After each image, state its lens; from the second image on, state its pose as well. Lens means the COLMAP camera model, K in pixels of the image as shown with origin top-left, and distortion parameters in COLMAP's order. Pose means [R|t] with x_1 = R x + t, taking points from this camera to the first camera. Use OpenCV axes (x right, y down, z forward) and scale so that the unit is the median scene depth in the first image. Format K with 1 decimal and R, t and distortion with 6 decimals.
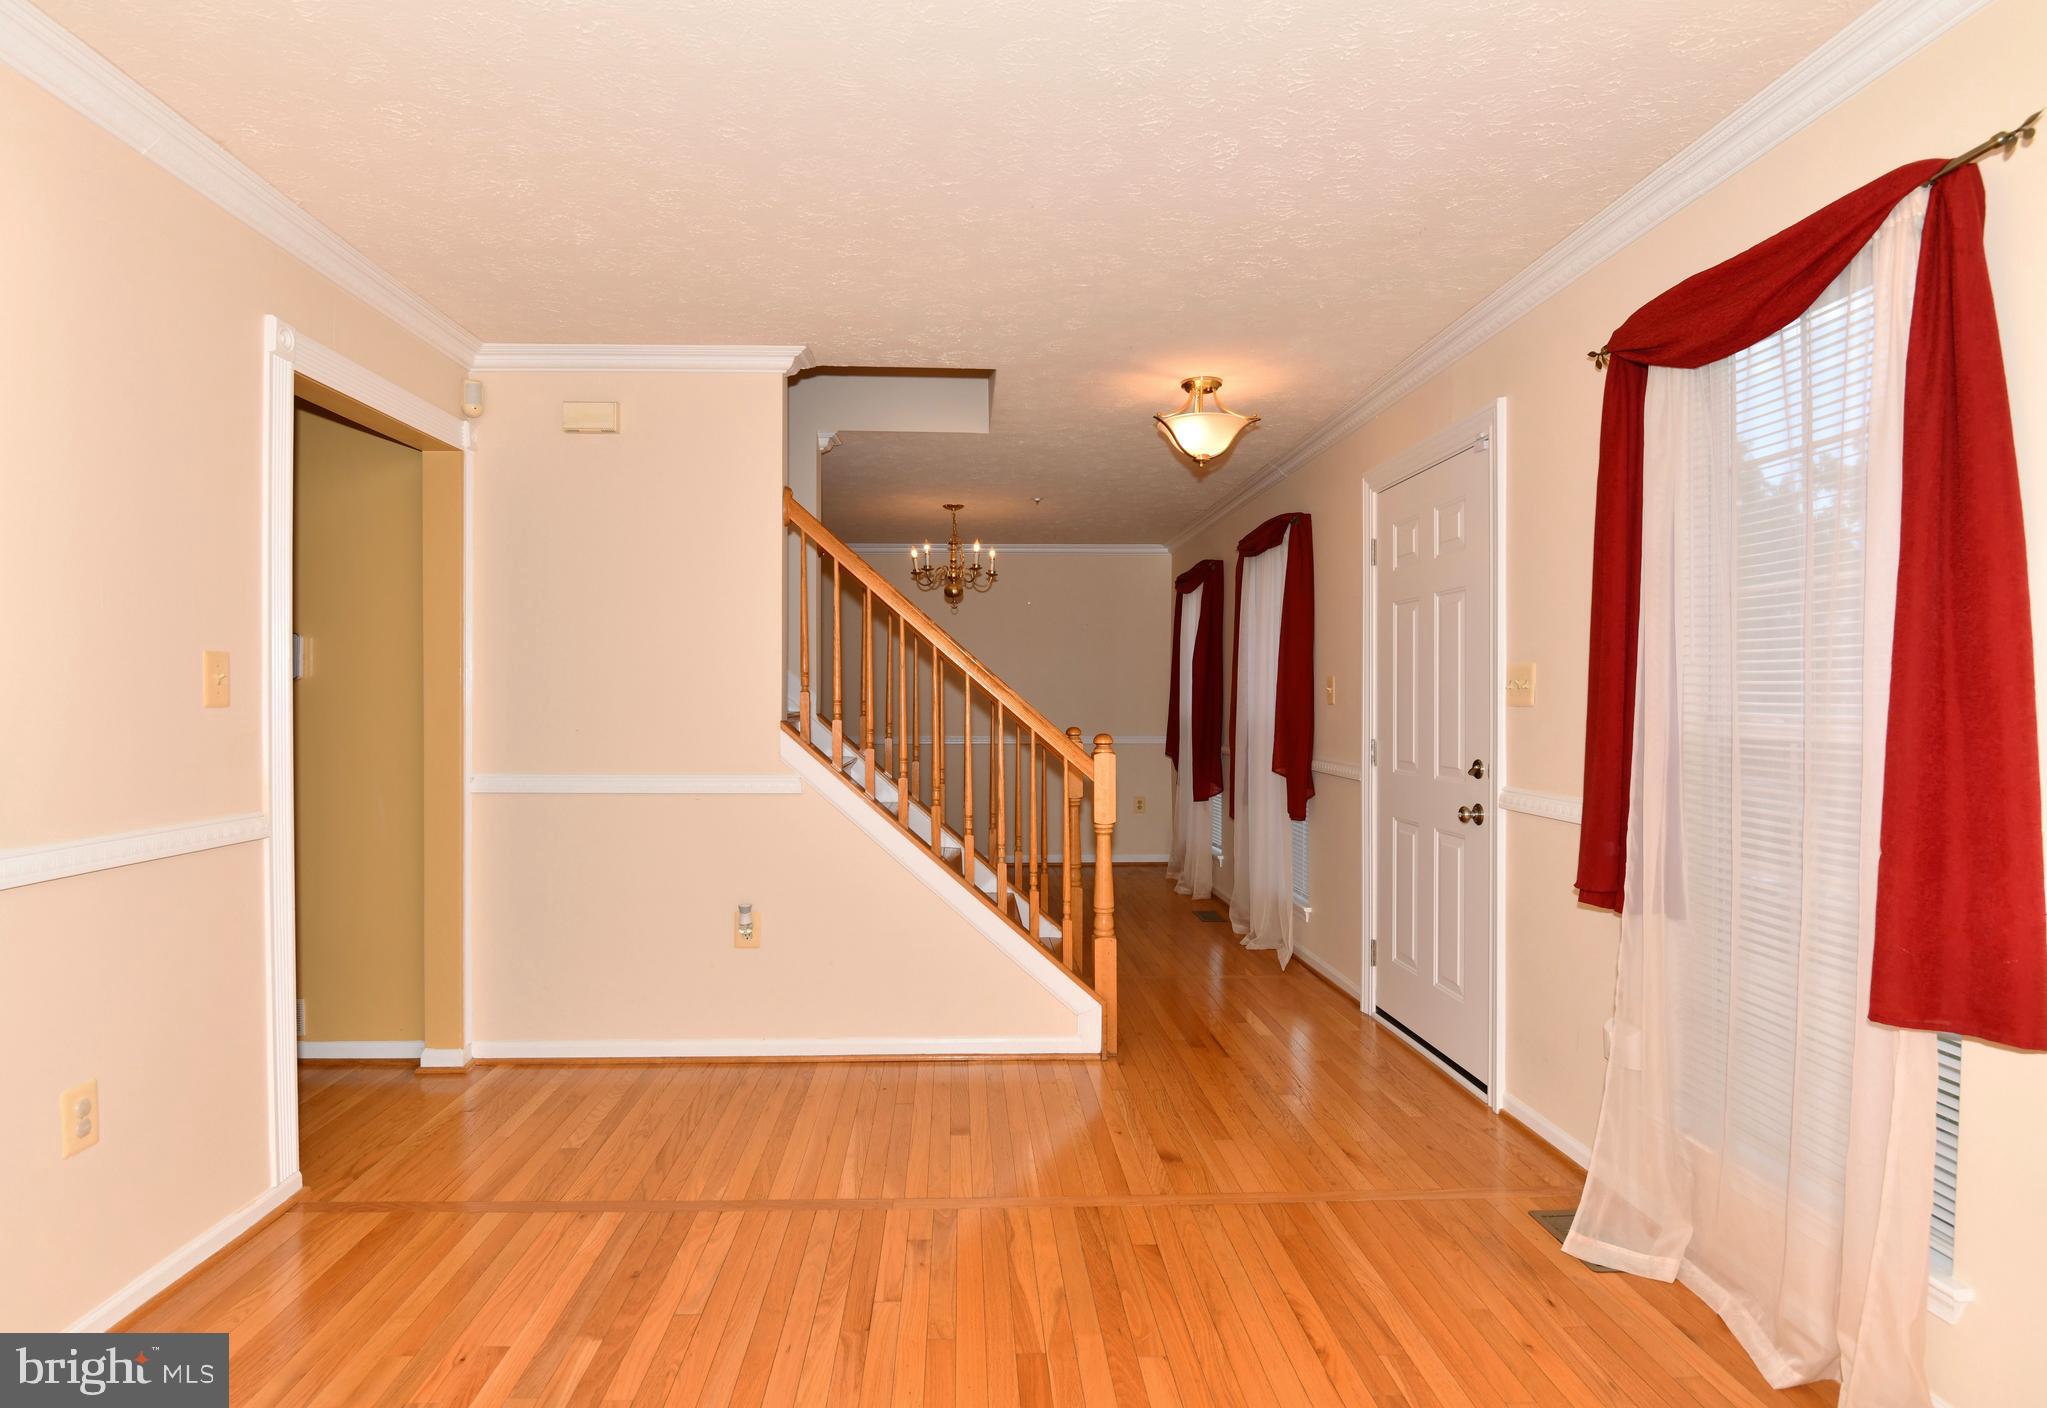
lens RADIAL K [[1101.2, 0, 992.9], [0, 1101.2, 705.3], [0, 0, 1]] dist [0.017666, -0.030162]
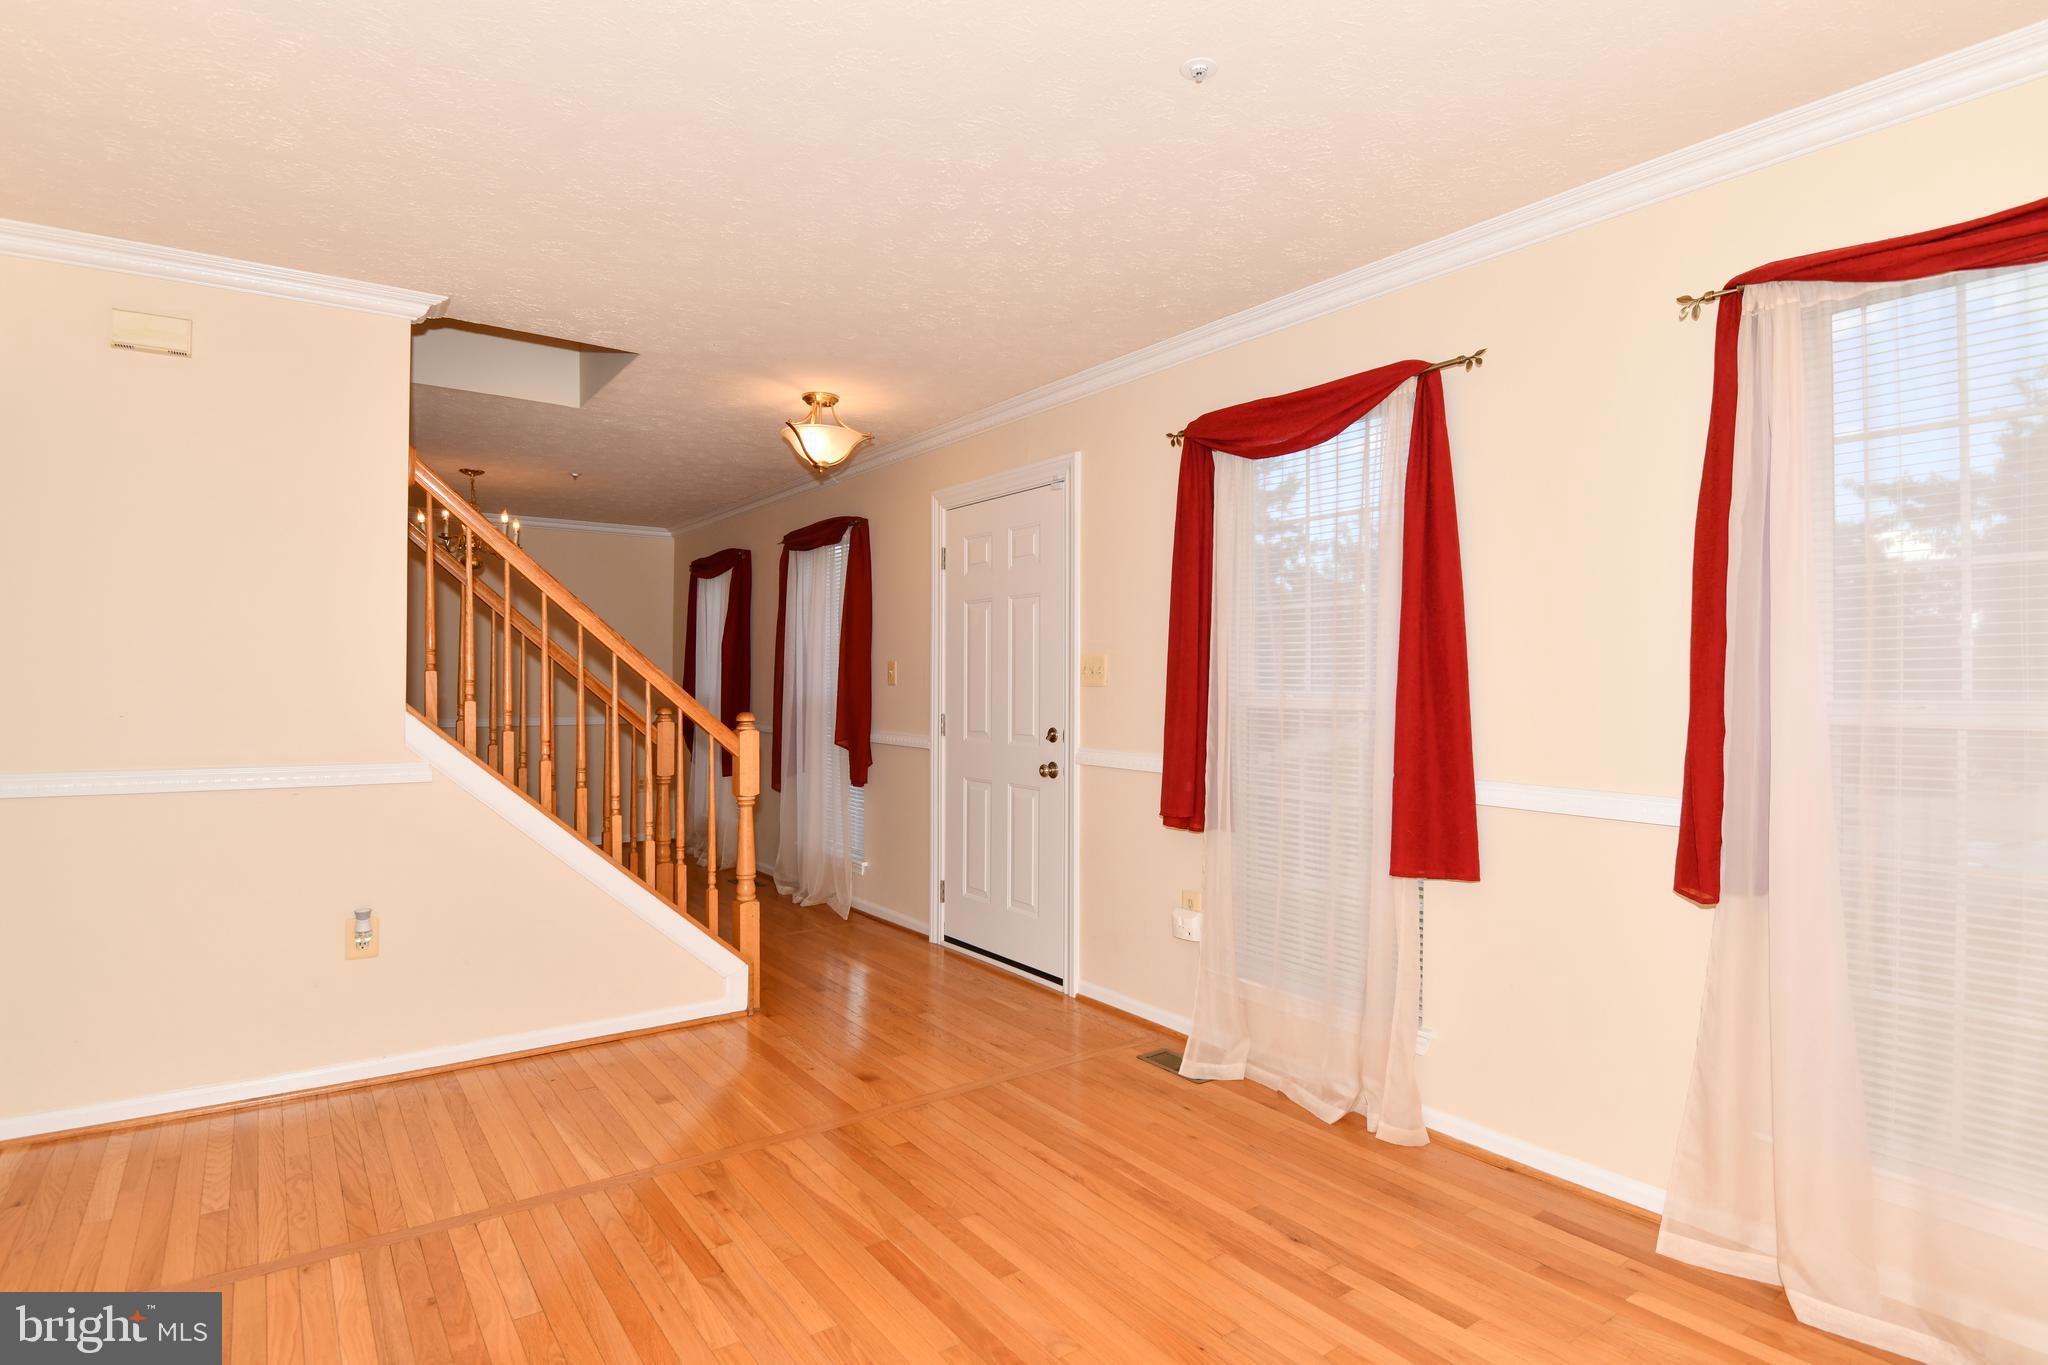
lens RADIAL K [[1061.1, 0, 1024.0], [0, 1061.1, 682.5], [0, 0, 1]] dist [0.020579, -0.032836]
pose [[0.828635, 0.002199, 0.559785, -0.277630], [-0.000573, 0.999995, -0.003080, 0.000215], [-0.559789, 0.002231, 0.828632, -0.009626]]
